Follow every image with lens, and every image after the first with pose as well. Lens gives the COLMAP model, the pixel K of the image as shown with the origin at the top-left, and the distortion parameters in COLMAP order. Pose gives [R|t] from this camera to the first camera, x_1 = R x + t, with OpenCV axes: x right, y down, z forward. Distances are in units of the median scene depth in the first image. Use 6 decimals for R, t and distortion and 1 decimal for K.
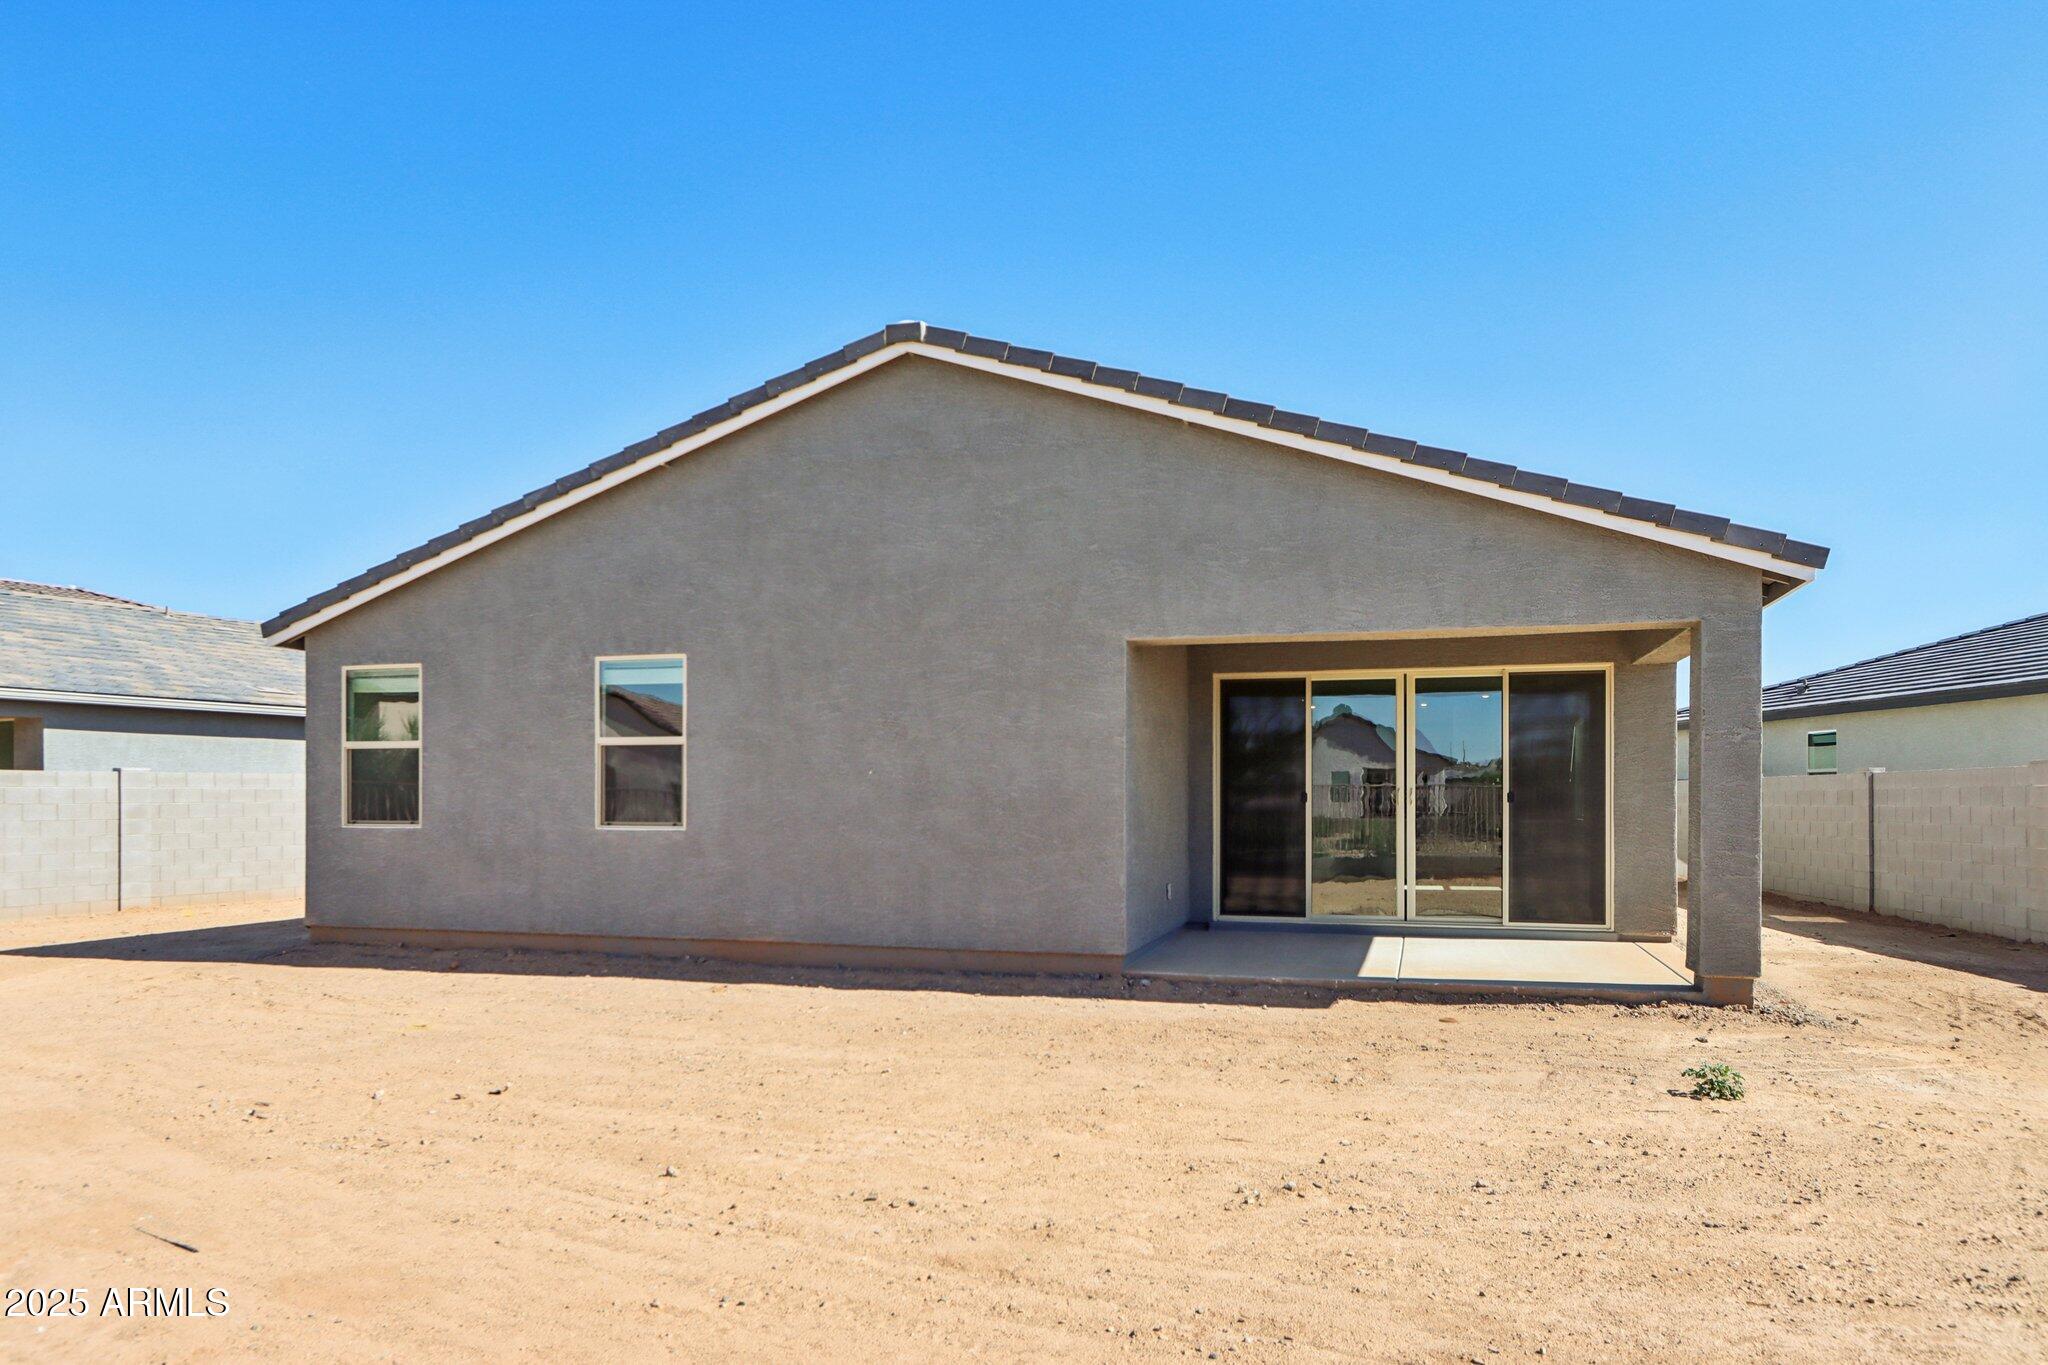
lens RADIAL K [[1337.1, 0, 1008.1], [0, 1337.1, 785.9], [0, 0, 1]] dist [-0.006386, 0.000637]
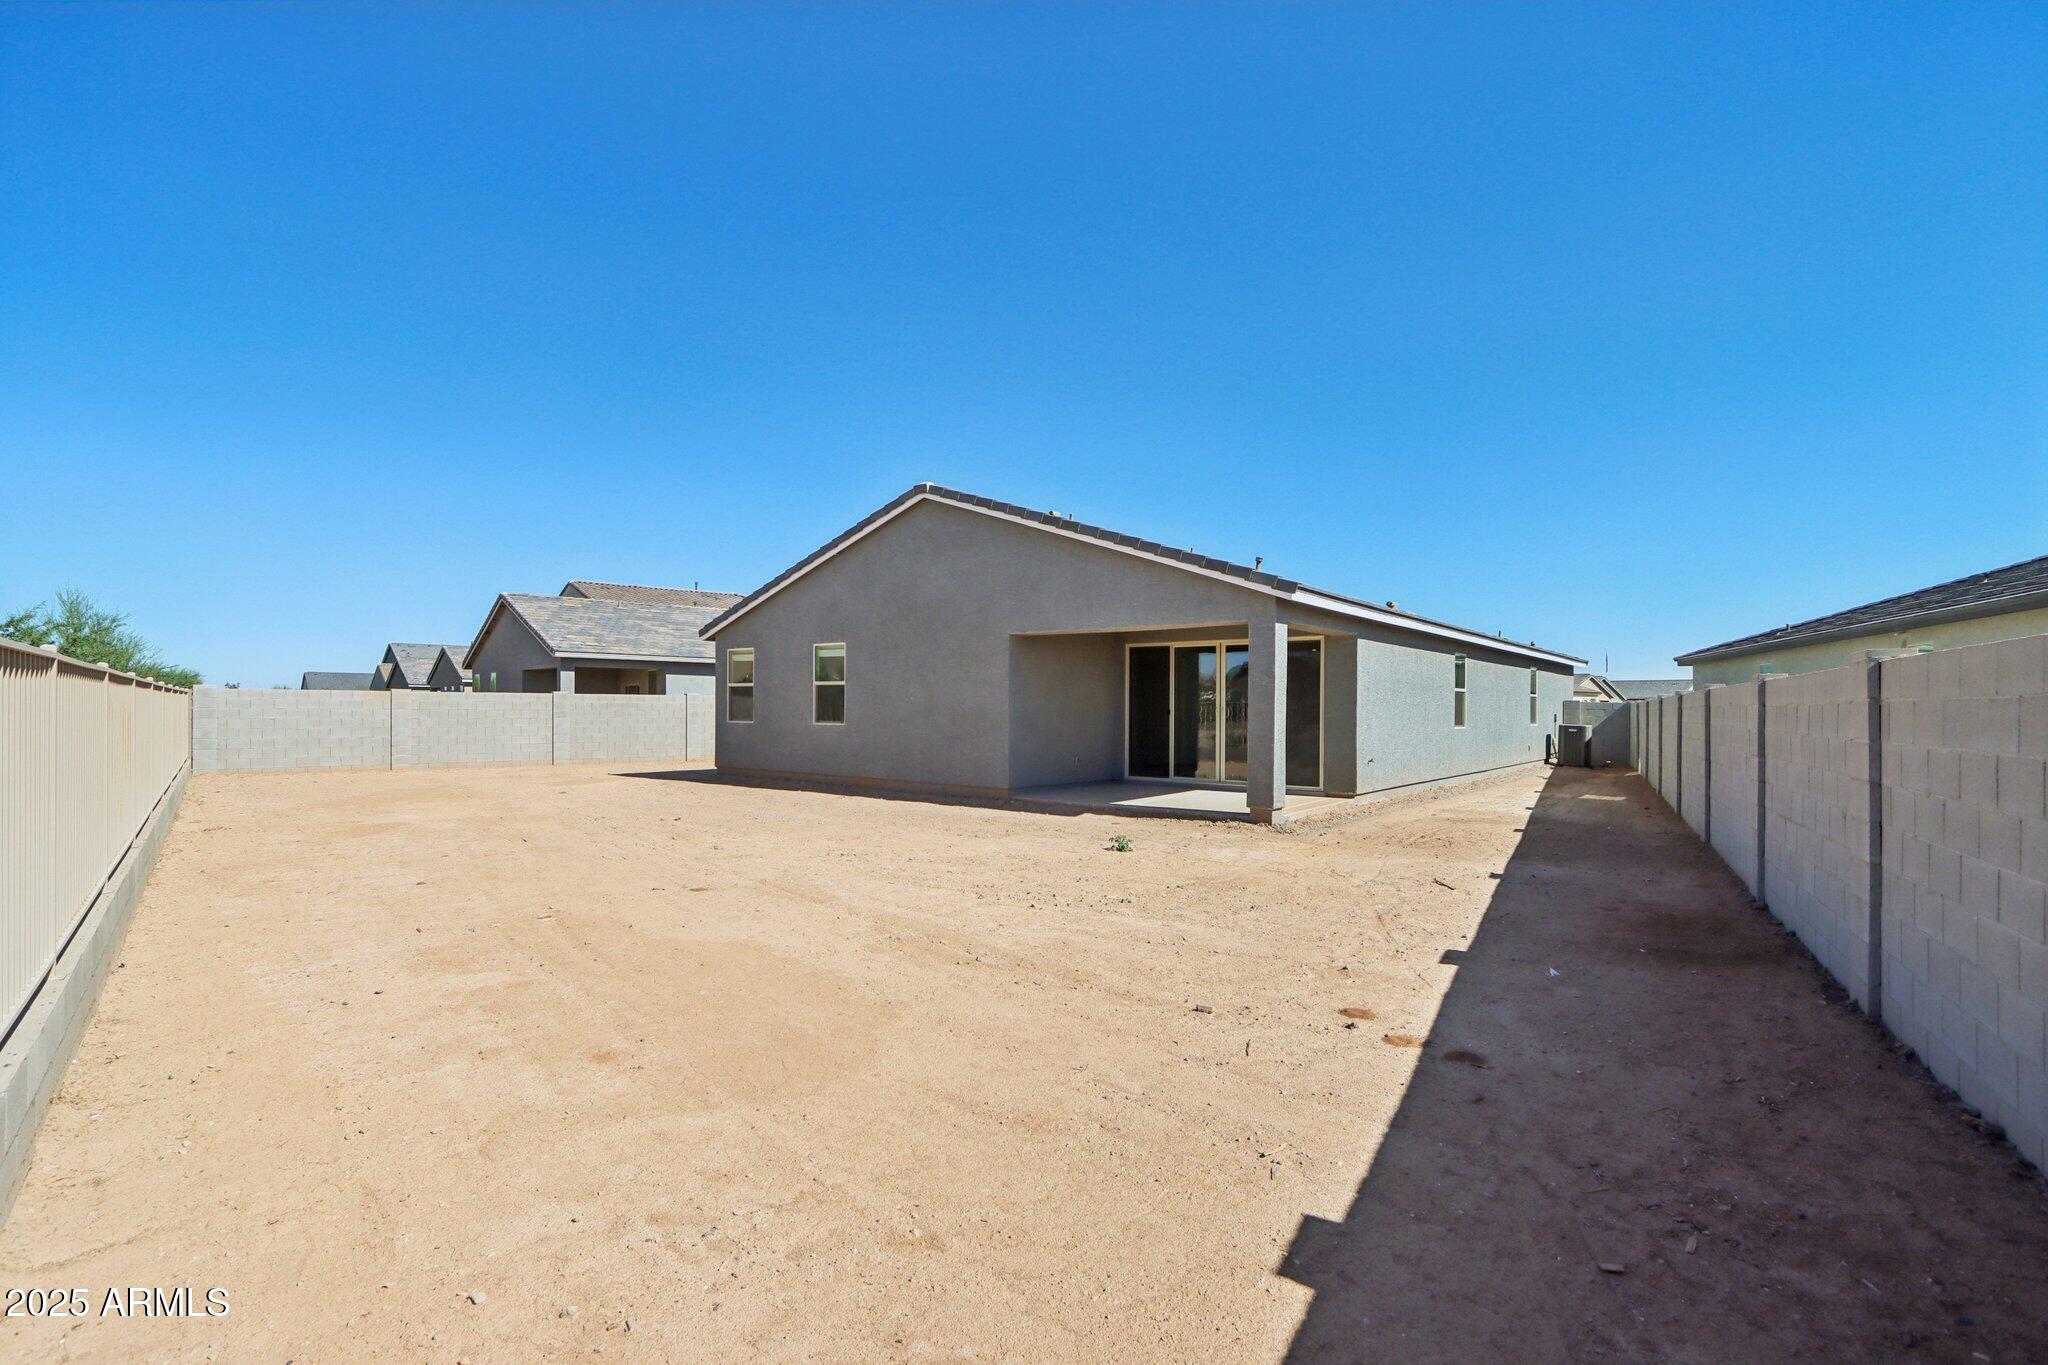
lens RADIAL K [[959.0, 0, 1024.6], [0, 959.0, 683.3], [0, 0, 1]] dist [-0.013312, 0.000372]
pose [[0.928828, -0.002811, -0.370500, 0.581182], [-0.003771, 0.999848, -0.017038, -0.007993], [0.370492, 0.017222, 0.928676, -0.307630]]
